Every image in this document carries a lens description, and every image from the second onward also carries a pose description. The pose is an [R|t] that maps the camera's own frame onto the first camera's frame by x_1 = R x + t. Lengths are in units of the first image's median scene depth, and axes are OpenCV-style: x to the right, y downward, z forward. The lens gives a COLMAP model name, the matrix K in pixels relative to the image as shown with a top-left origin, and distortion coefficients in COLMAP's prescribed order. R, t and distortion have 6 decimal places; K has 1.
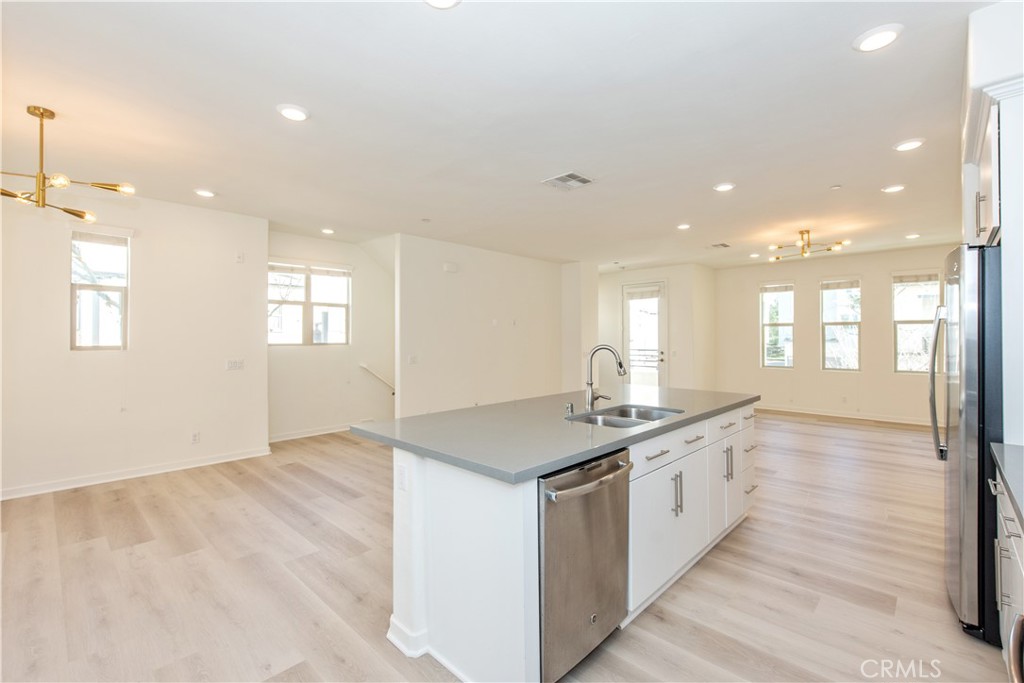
lens RADIAL K [[465.1, 0, 507.8], [0, 465.1, 341.8], [0, 0, 1]] dist [0.027369, -0.016149]
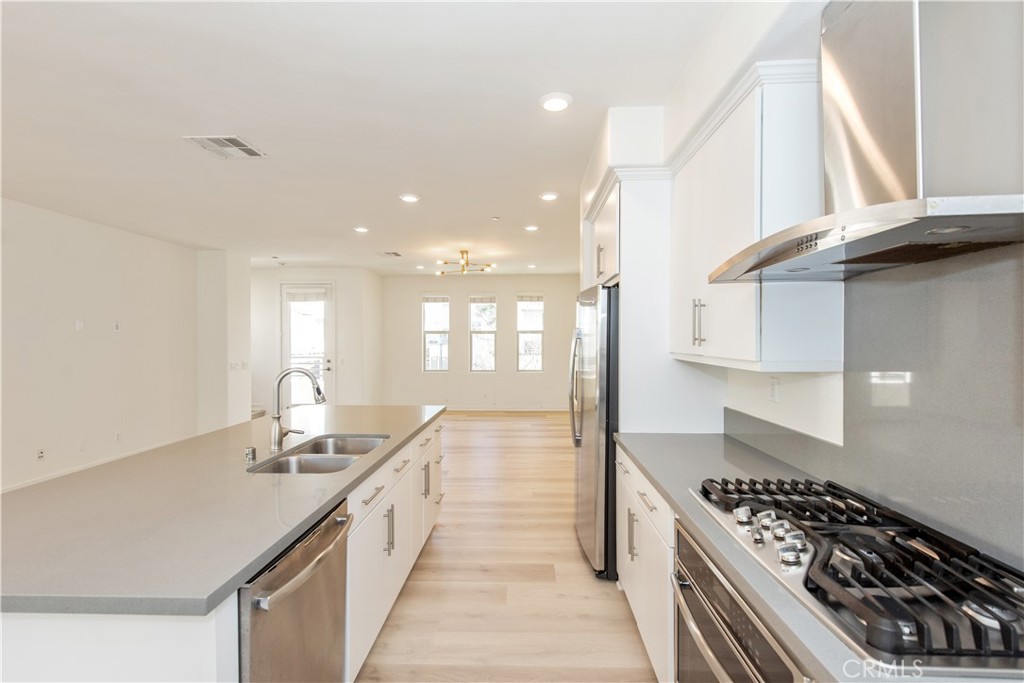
lens RADIAL K [[465.1, 0, 507.8], [0, 465.1, 341.8], [0, 0, 1]] dist [0.027369, -0.016149]
pose [[0.727819, -0.009886, 0.685698, -0.078111], [0.002558, 0.999928, 0.011701, -0.044716], [-0.685765, -0.006762, 0.727792, 0.164036]]
